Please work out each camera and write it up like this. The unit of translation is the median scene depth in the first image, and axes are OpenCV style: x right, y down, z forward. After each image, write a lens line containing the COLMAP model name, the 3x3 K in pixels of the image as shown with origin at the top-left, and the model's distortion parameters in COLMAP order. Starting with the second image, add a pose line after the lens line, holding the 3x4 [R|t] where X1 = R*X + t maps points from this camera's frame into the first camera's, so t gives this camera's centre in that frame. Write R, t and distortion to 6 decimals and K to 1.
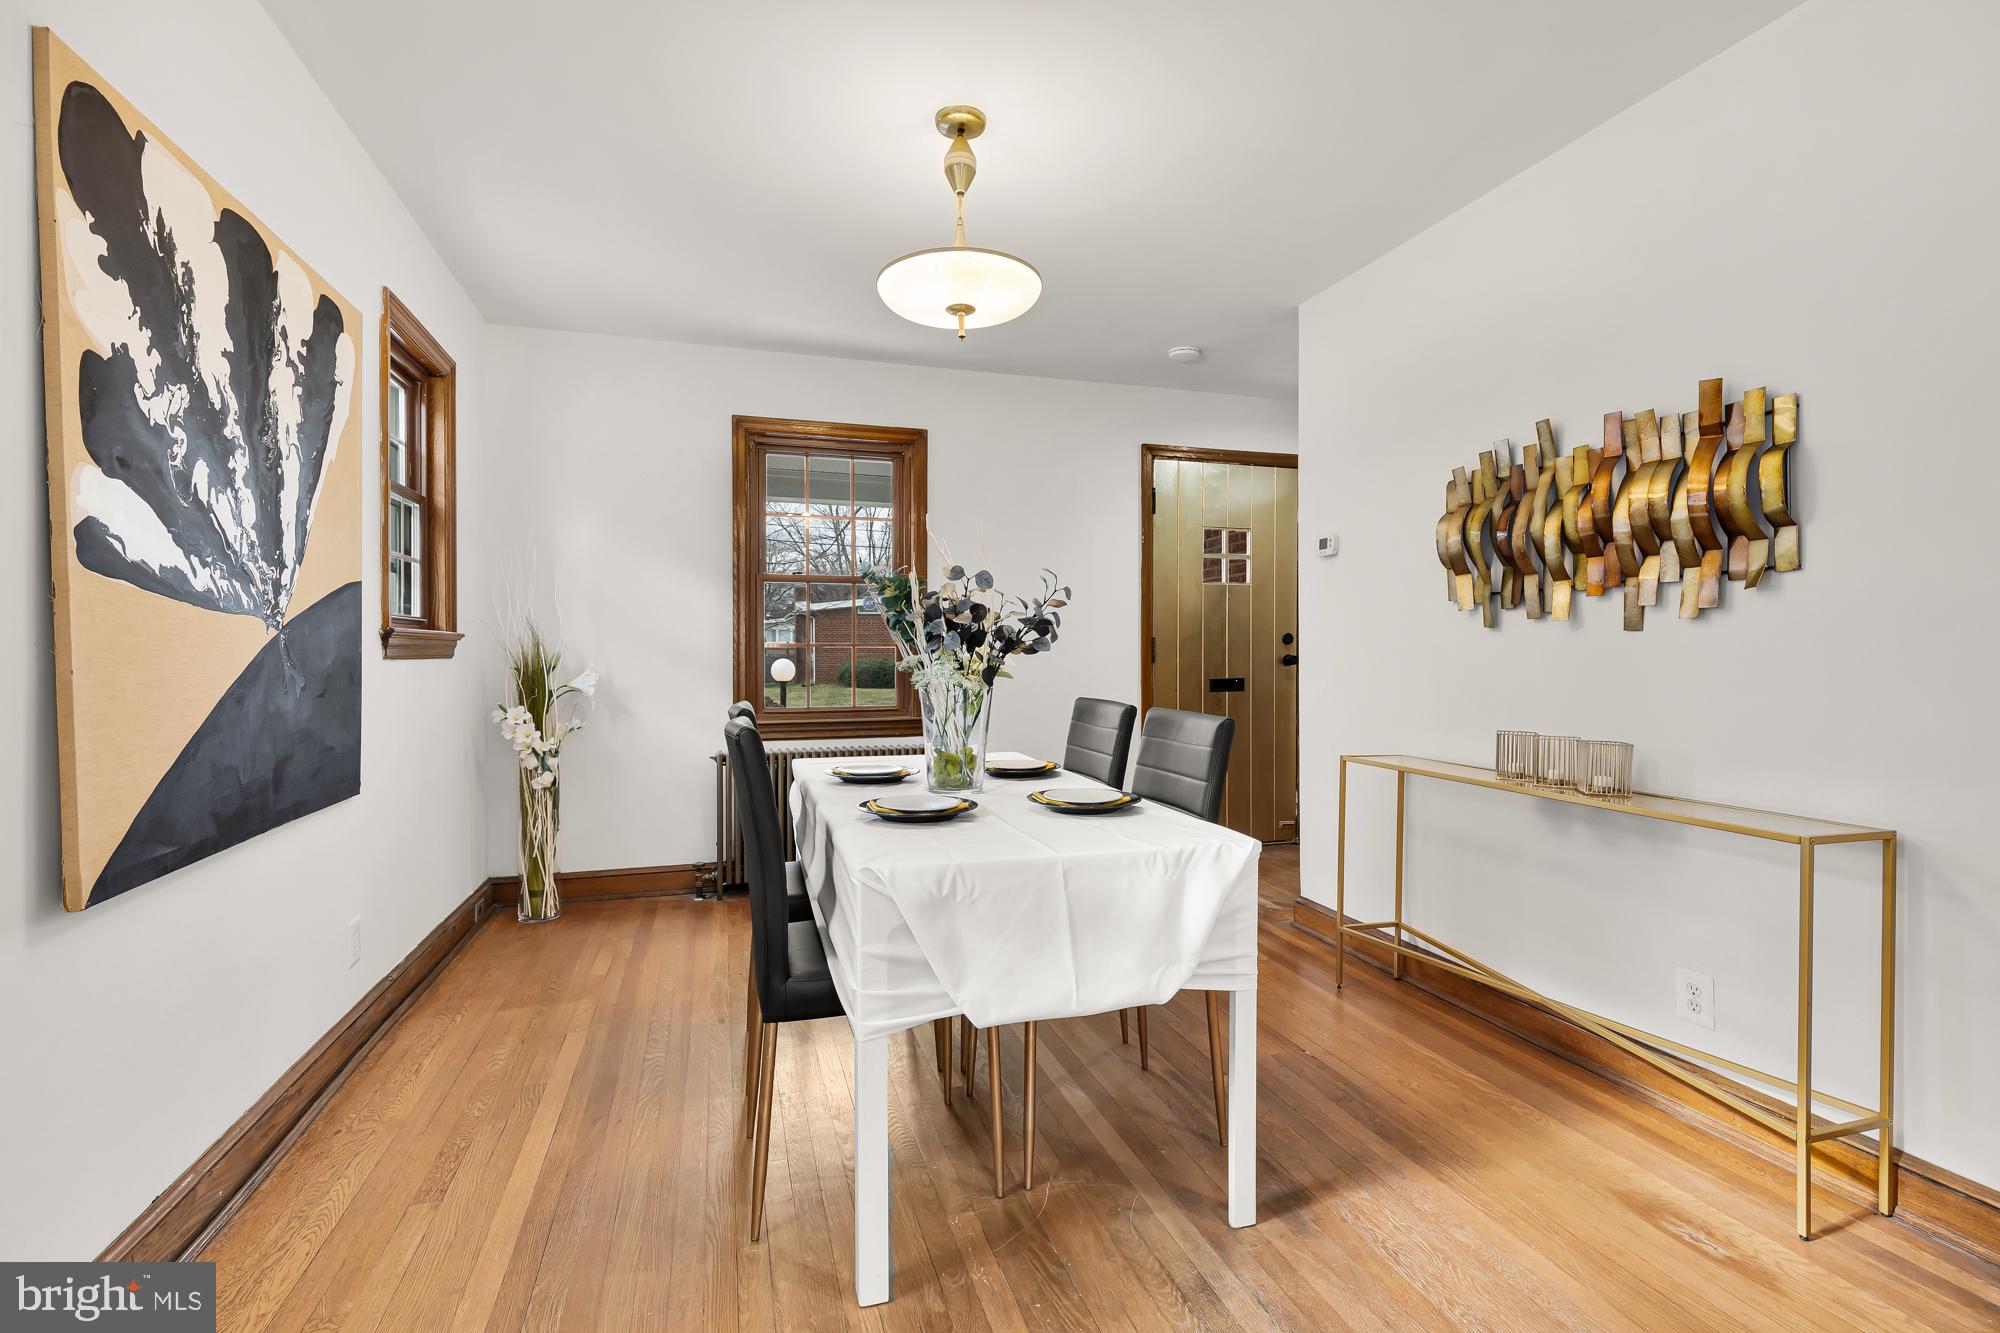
lens RADIAL K [[937.1, 0, 994.3], [0, 937.1, 670.6], [0, 0, 1]] dist [-0.002363, -0.001165]
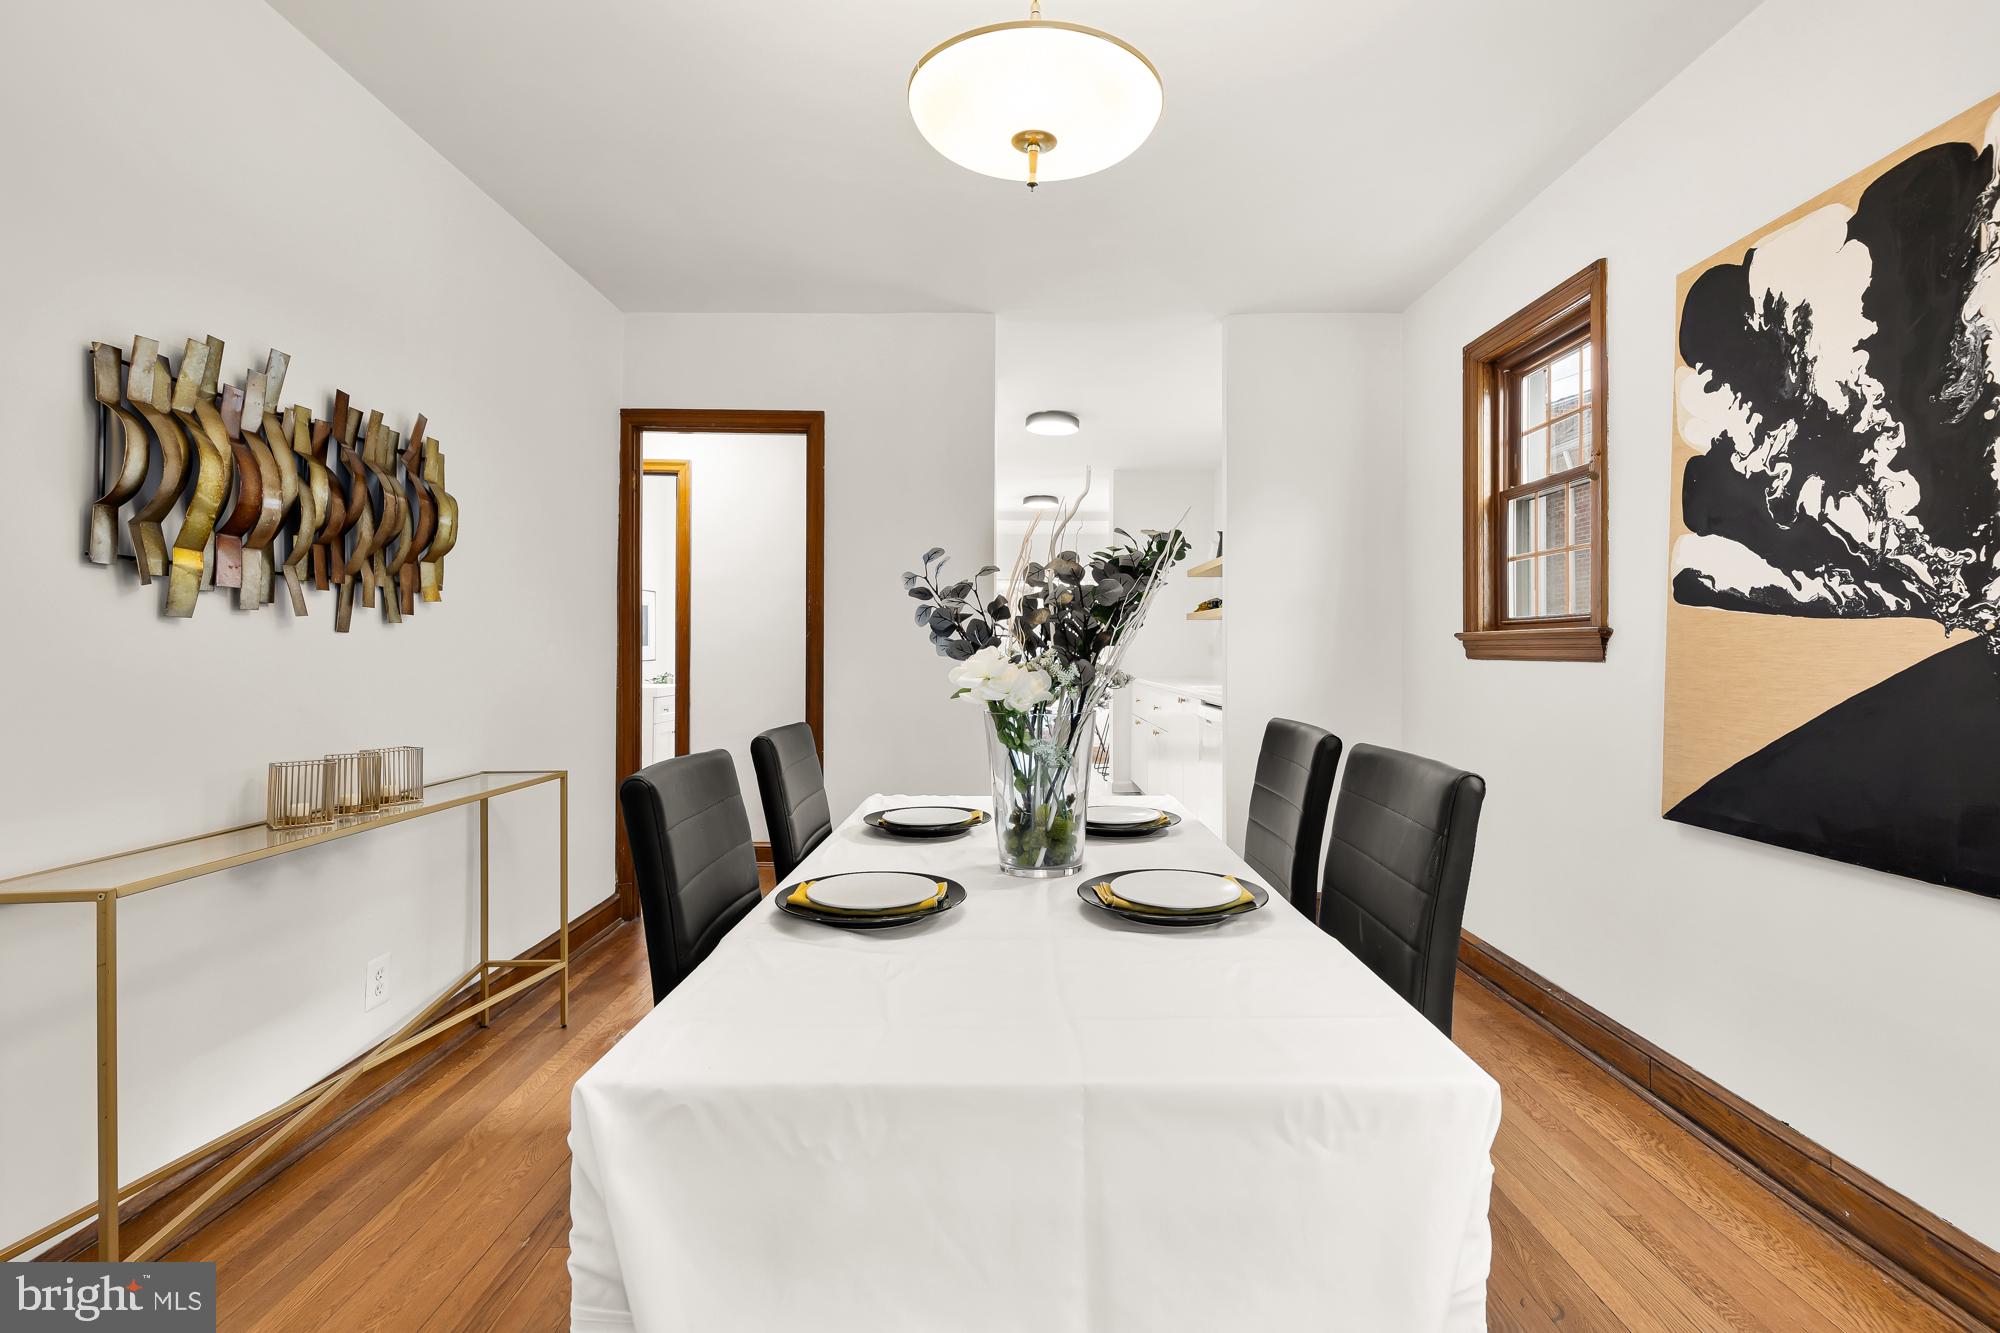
lens RADIAL K [[937.1, 0, 981.9], [0, 937.1, 648.6], [0, 0, 1]] dist [-0.002363, -0.001165]
pose [[-0.954468, -0.003331, 0.298295, -0.262736], [0.001684, 0.999862, 0.016552, -0.049548], [-0.298309, 0.016301, -0.954330, 2.242218]]
